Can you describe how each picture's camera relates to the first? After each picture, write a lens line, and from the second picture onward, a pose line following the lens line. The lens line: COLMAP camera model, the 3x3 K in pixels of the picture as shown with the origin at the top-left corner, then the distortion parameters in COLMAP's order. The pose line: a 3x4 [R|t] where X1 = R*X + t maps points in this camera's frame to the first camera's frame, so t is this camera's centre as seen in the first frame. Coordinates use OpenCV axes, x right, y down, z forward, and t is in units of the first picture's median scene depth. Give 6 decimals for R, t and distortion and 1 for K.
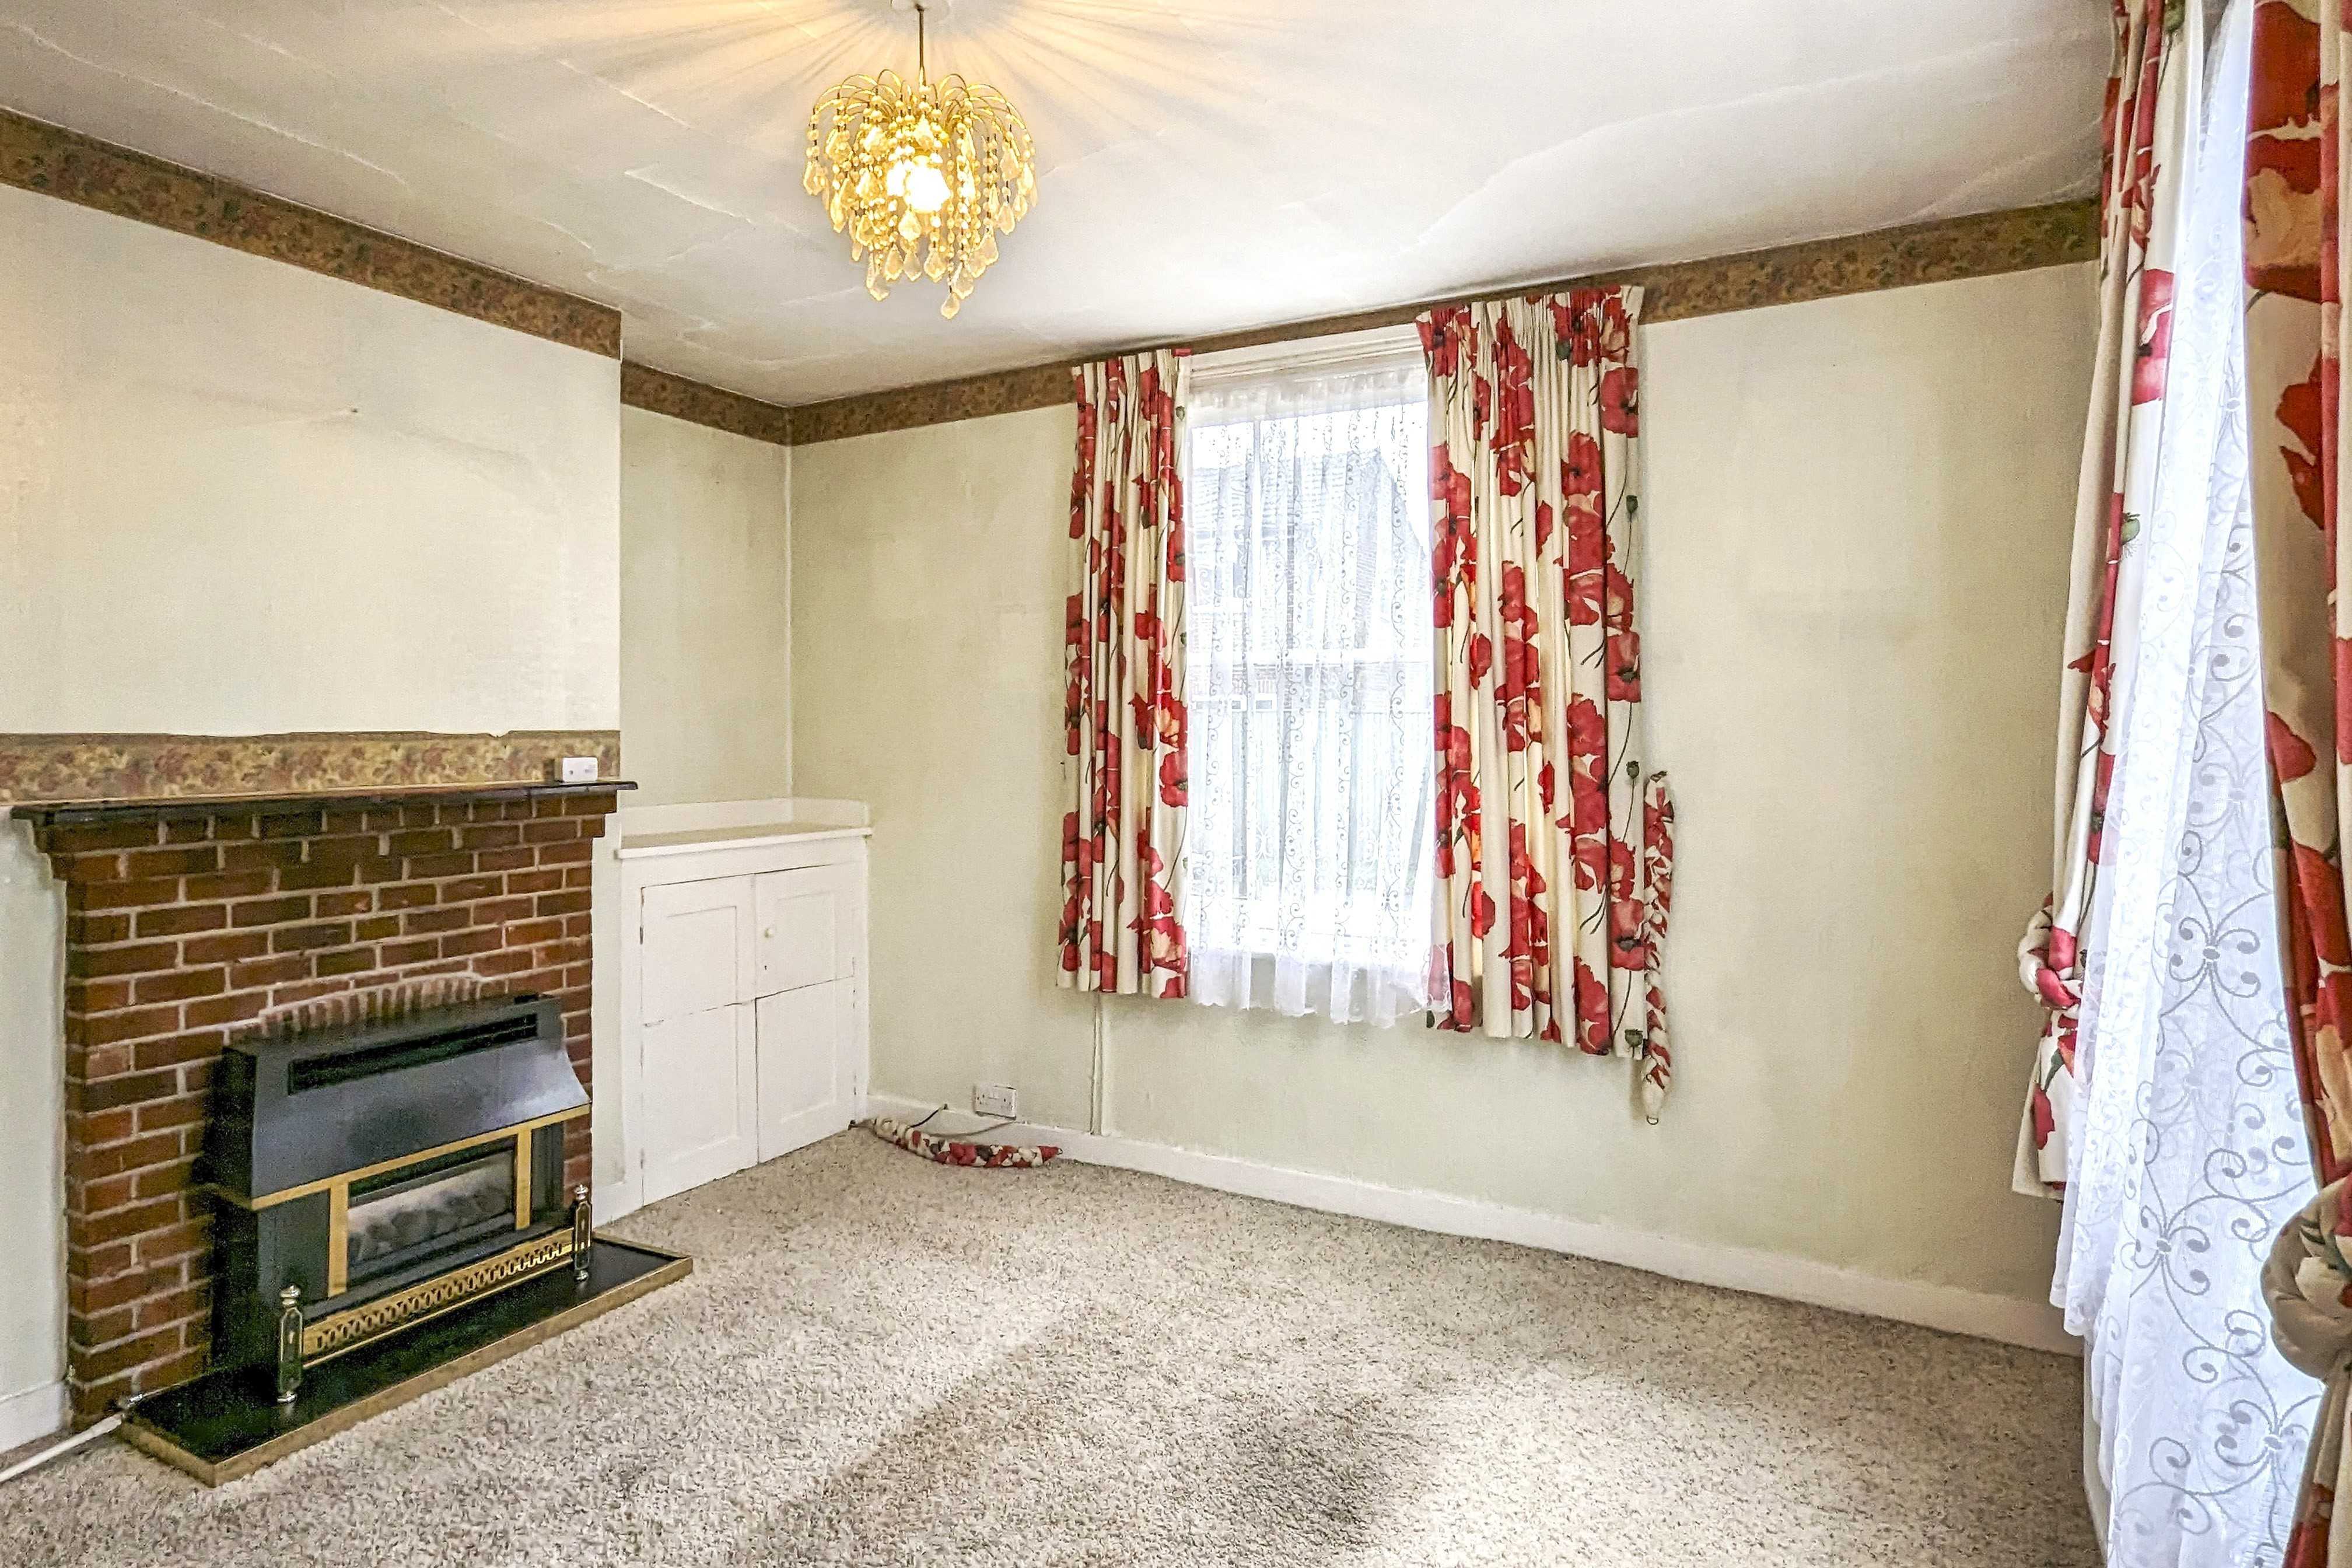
lens RADIAL K [[1311.9, 0, 1176.9], [0, 1311.9, 735.5], [0, 0, 1]] dist [0.003098, 0.000503]
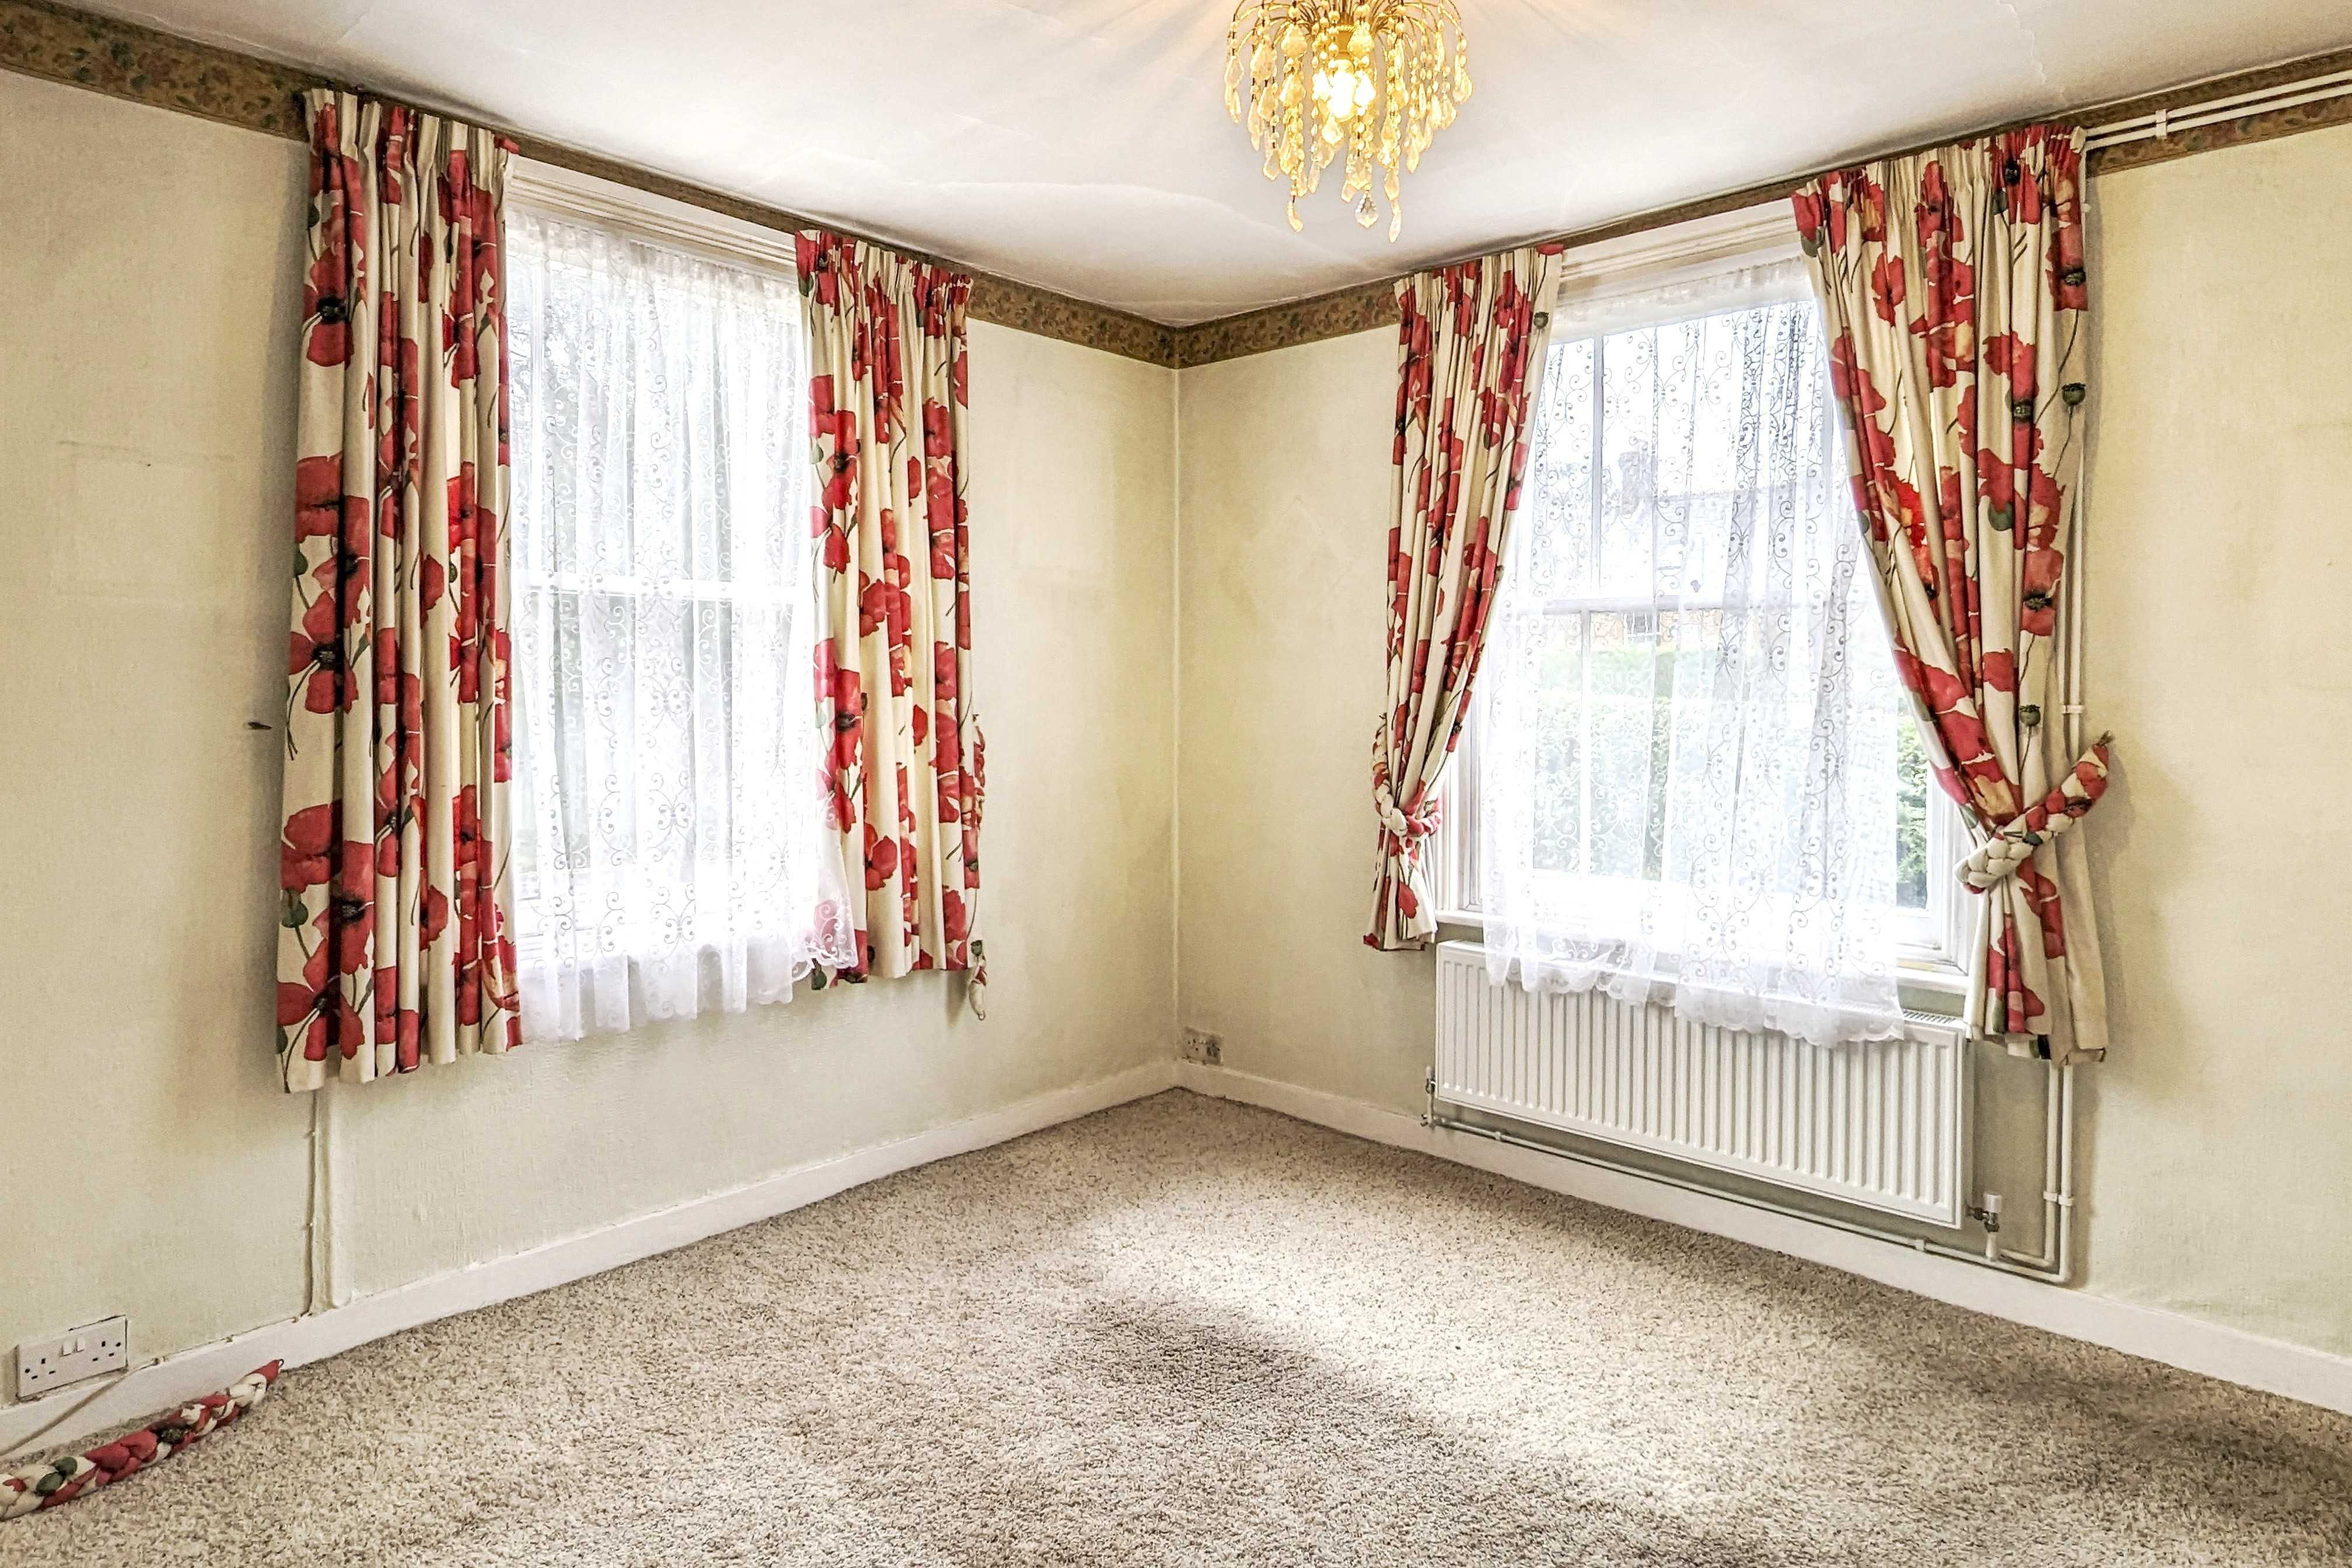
lens RADIAL K [[1346.3, 0, 1175.5], [0, 1346.3, 688.1], [0, 0, 1]] dist [-0.000819, 0.000066]
pose [[0.239458, -0.008757, 0.970867, -0.694239], [-0.001836, 0.999953, 0.009472, -0.004675], [-0.970905, -0.004050, 0.239431, 0.522688]]
